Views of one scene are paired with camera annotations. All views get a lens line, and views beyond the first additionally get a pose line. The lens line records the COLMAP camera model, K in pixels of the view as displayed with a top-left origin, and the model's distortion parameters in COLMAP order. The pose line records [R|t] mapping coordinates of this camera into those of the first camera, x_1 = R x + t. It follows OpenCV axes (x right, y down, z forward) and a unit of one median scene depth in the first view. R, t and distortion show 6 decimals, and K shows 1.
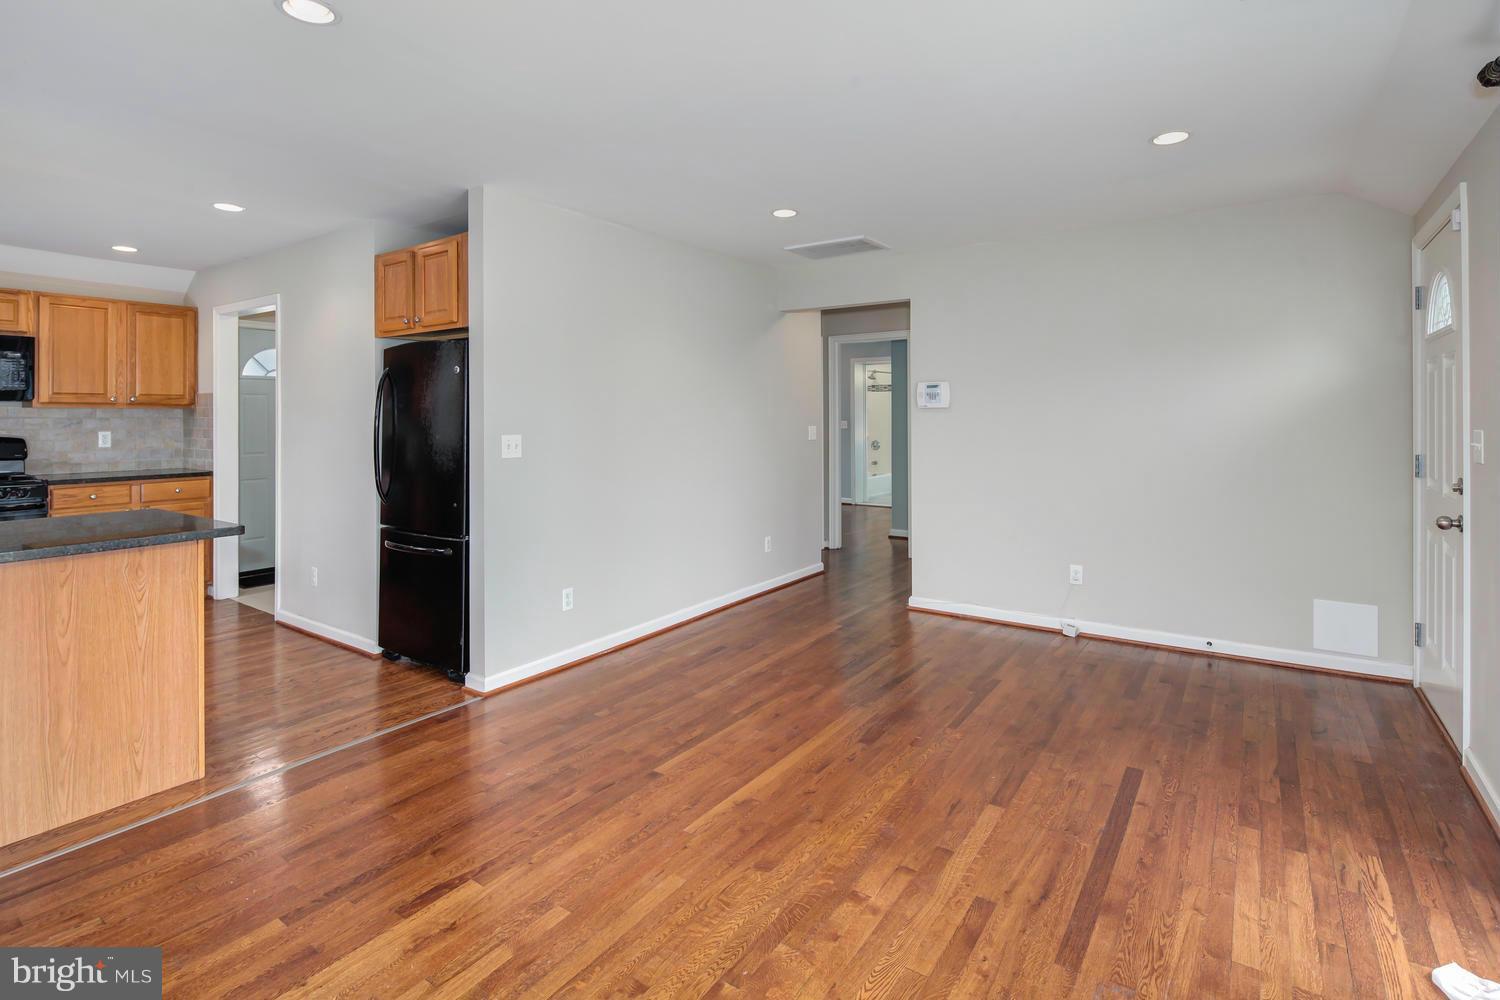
lens RADIAL K [[728.5, 0, 742.3], [0, 728.5, 412.1], [0, 0, 1]] dist [0.008023, -0.006674]
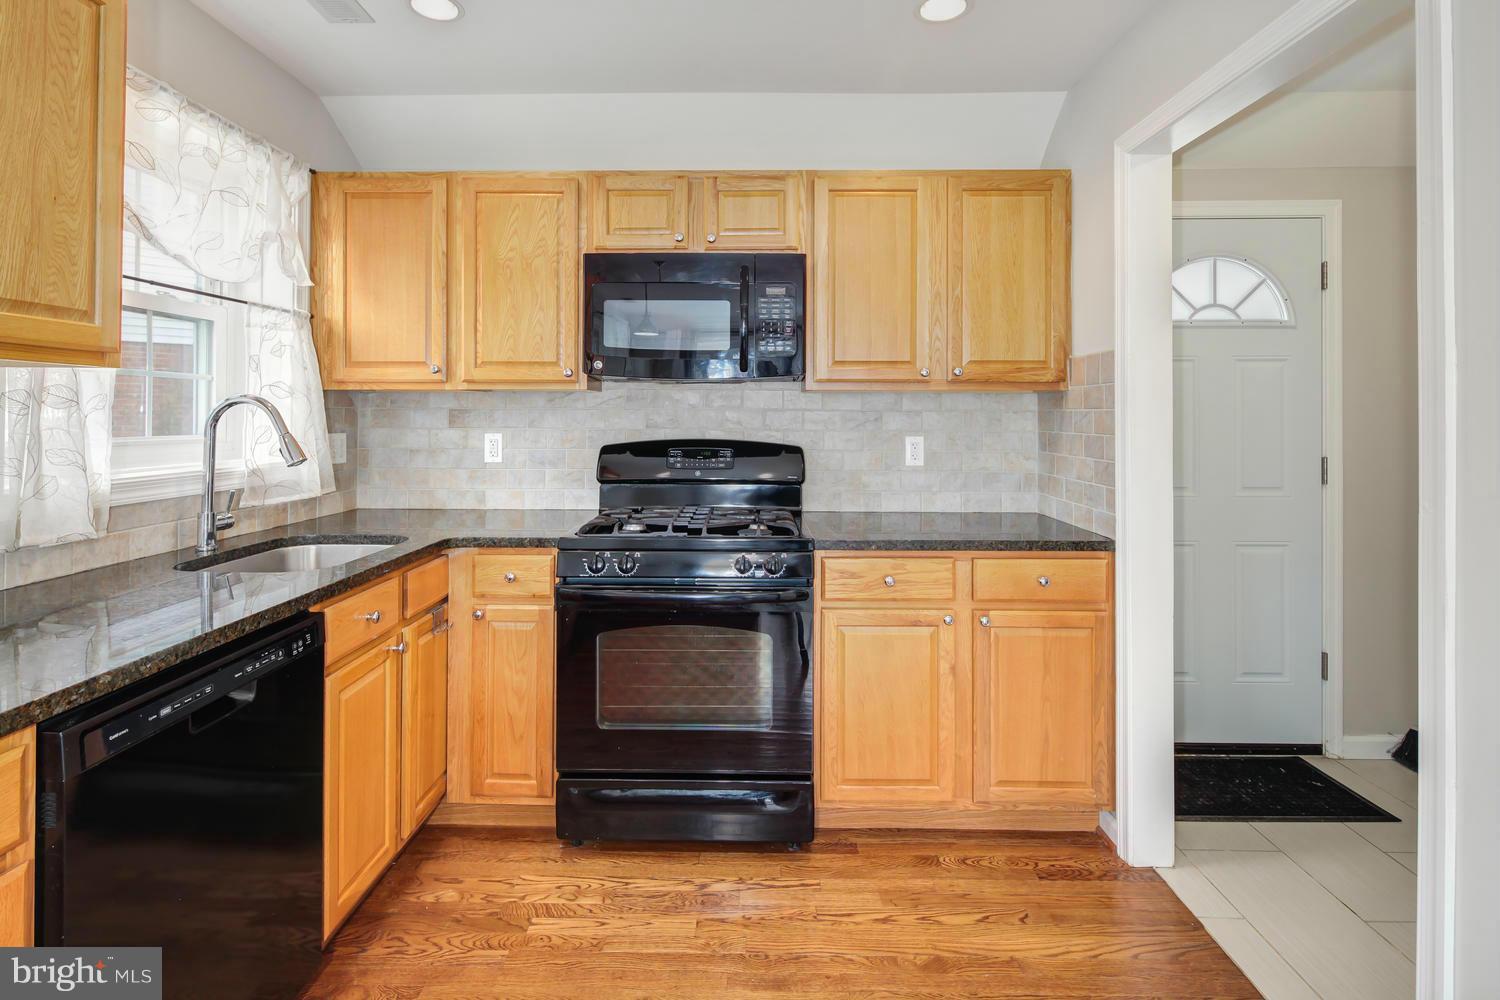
lens RADIAL K [[728.5, 0, 738.9], [0, 728.5, 411.7], [0, 0, 1]] dist [0.008023, -0.006674]
pose [[0.557113, -0.000715, -0.830436, -0.561689], [0.001471, 0.999999, 0.000126, 0.009352], [0.830435, -0.001291, 0.557114, 0.666869]]
